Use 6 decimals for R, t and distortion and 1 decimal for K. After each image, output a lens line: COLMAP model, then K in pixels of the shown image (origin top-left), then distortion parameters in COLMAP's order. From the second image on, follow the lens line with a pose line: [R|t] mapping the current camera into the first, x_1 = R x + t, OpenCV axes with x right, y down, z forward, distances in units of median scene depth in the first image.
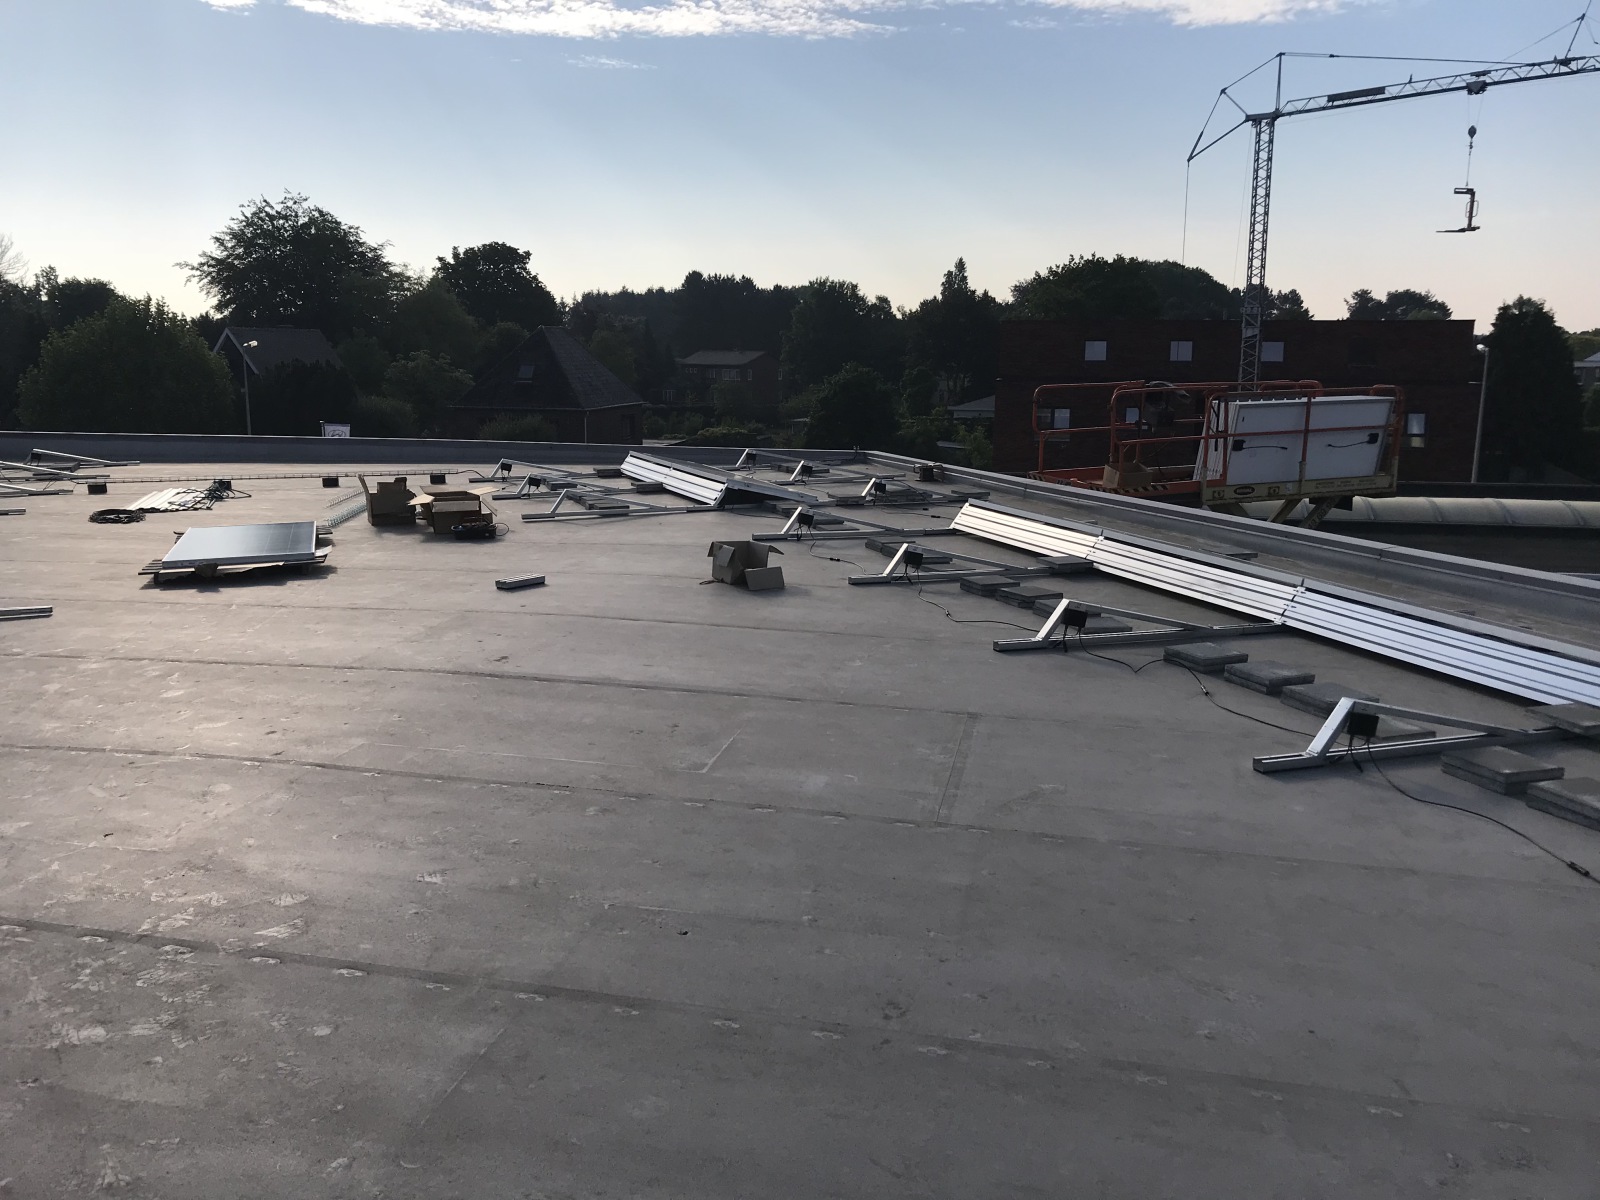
lens RADIAL K [[1339.2, 0, 800.0], [0, 1339.2, 600.0], [0, 0, 1]] dist [0.042803, 0.000651]
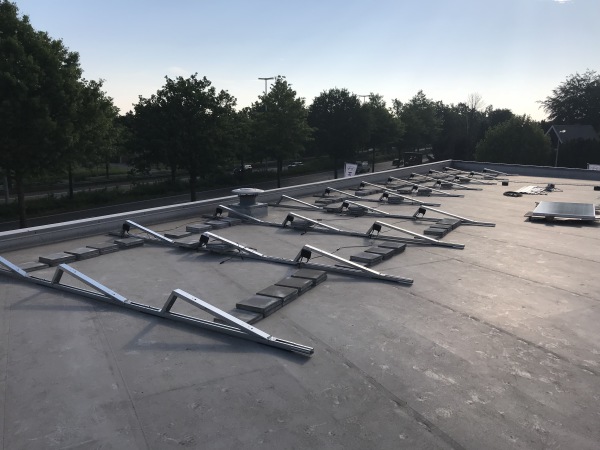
lens RADIAL K [[502.2, 0, 300.0], [0, 502.2, 225.0], [0, 0, 1]] dist [0.042803, 0.000651]
pose [[0.664276, 0.146068, -0.733077, -0.015811], [-0.149606, 0.986858, 0.061069, 0.002017], [0.732363, 0.069106, 0.677399, -0.016734]]
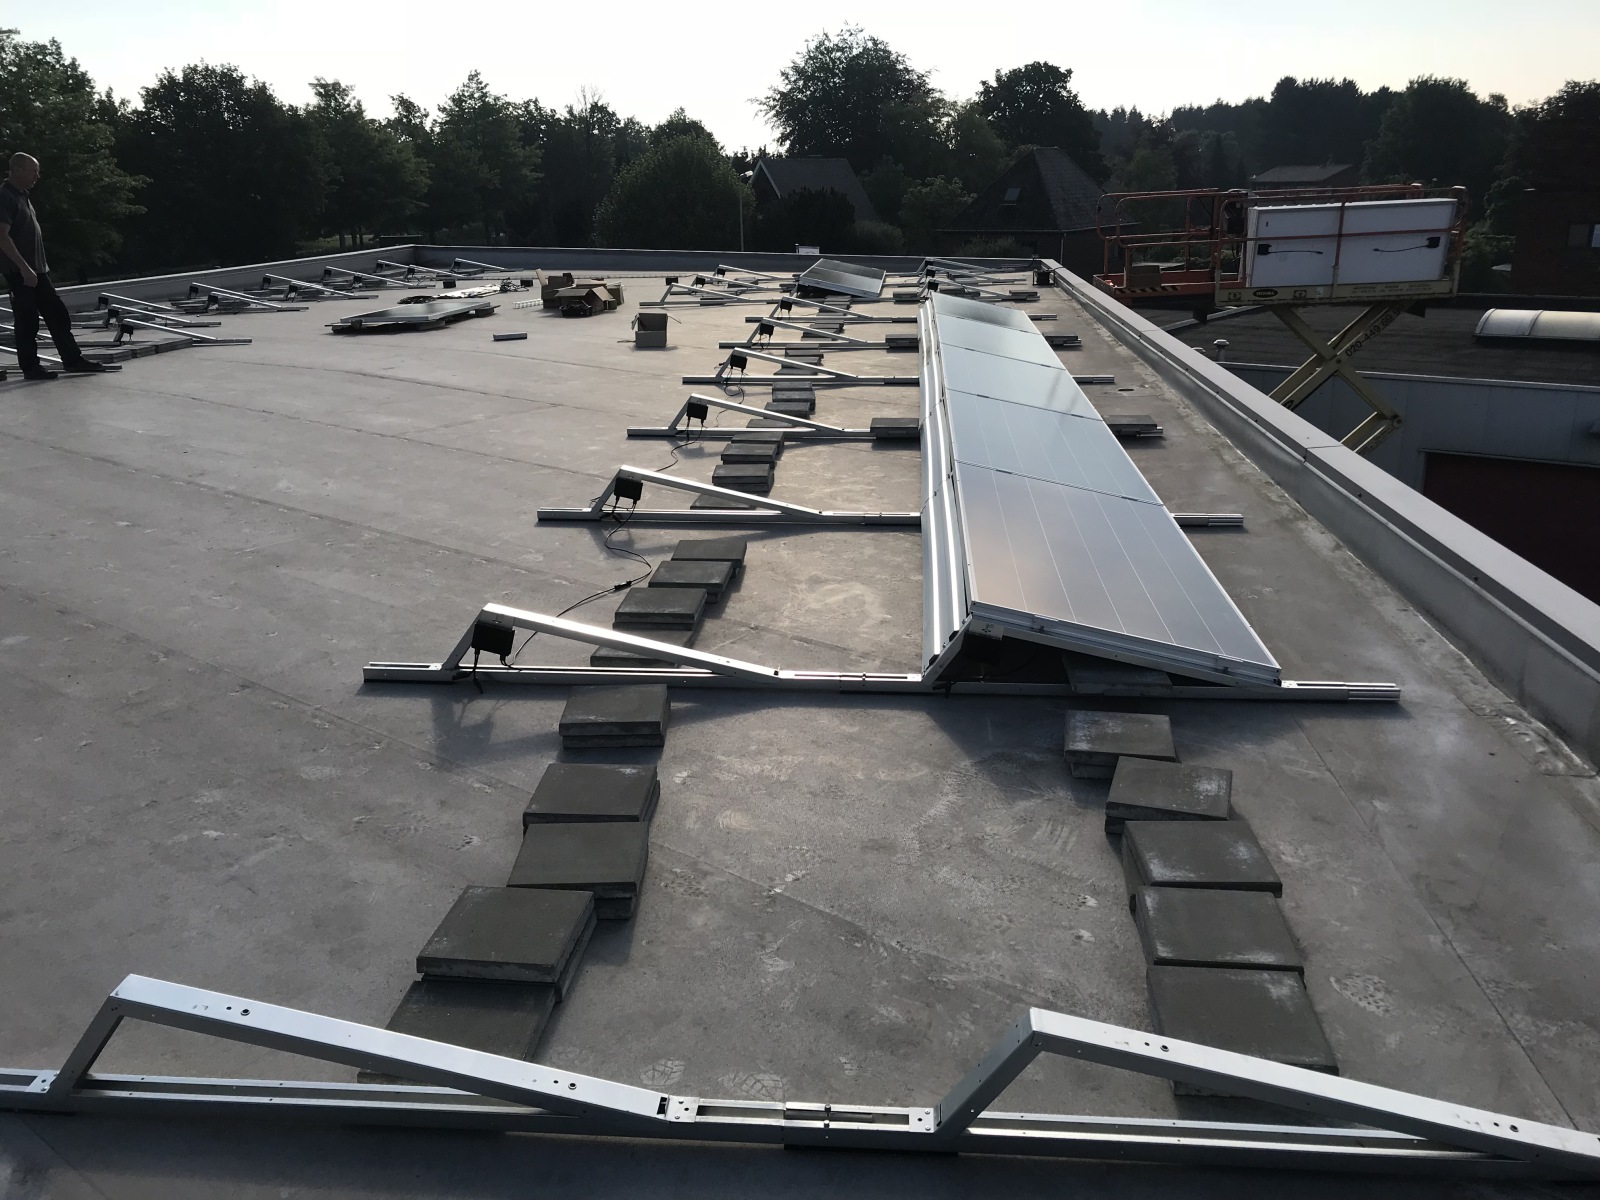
lens RADIAL K [[1339.2, 0, 800.0], [0, 1339.2, 600.0], [0, 0, 1]] dist [0.042803, 0.000651]
pose [[0.906574, 0.107960, -0.408006, 1.206447], [-0.057121, 0.989221, 0.134831, 0.095200], [0.418164, -0.098929, 0.902968, -0.379077]]
